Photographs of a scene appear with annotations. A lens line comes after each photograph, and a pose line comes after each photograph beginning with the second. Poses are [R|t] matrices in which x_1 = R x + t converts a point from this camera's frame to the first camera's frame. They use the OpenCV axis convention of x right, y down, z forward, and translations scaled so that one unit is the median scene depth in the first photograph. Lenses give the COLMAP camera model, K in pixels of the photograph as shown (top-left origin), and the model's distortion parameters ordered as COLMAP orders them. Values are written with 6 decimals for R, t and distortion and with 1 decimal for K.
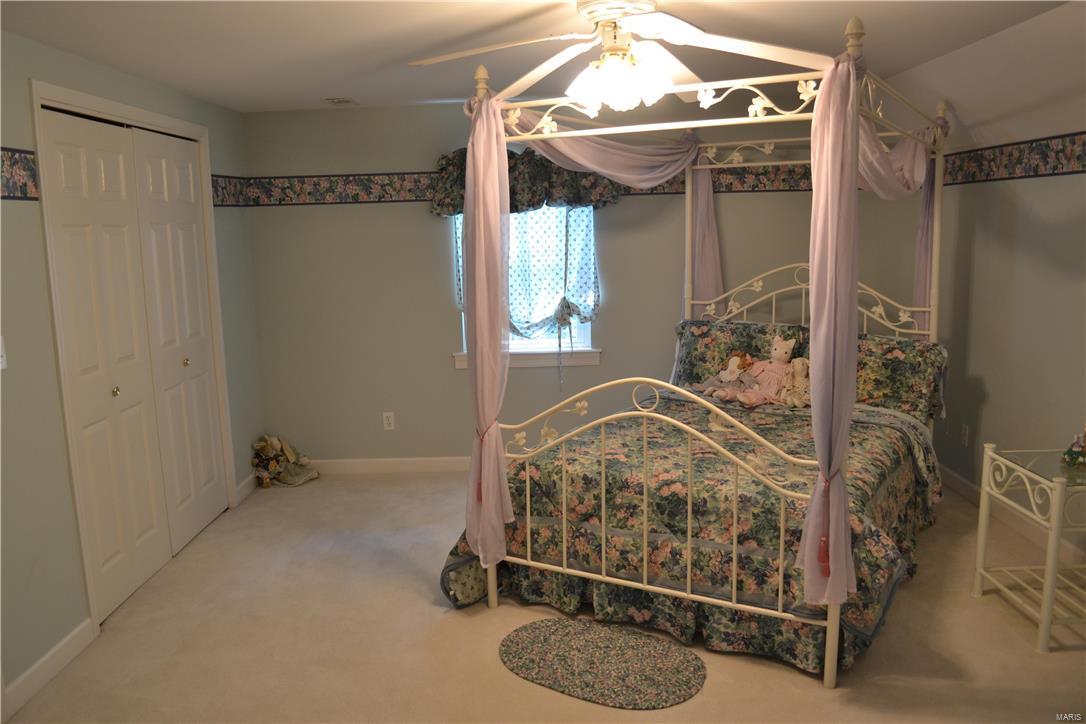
lens RADIAL K [[860.0, 0, 540.0], [0, 860.0, 364.1], [0, 0, 1]] dist [-0.076877, -0.001573]
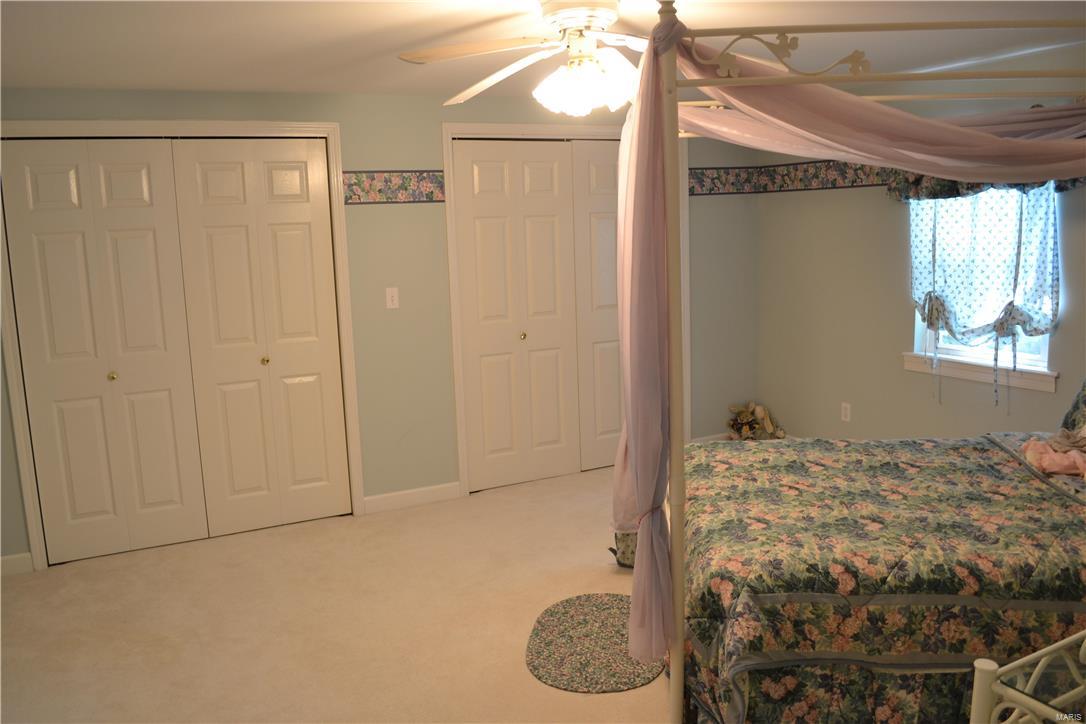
lens RADIAL K [[860.0, 0, 540.4], [0, 860.0, 357.6], [0, 0, 1]] dist [-0.076877, -0.001573]
pose [[0.472922, 0.141176, -0.869721, 0.513410], [-0.116821, 0.988413, 0.096919, -0.050168], [0.873326, 0.055767, 0.483934, 0.234810]]
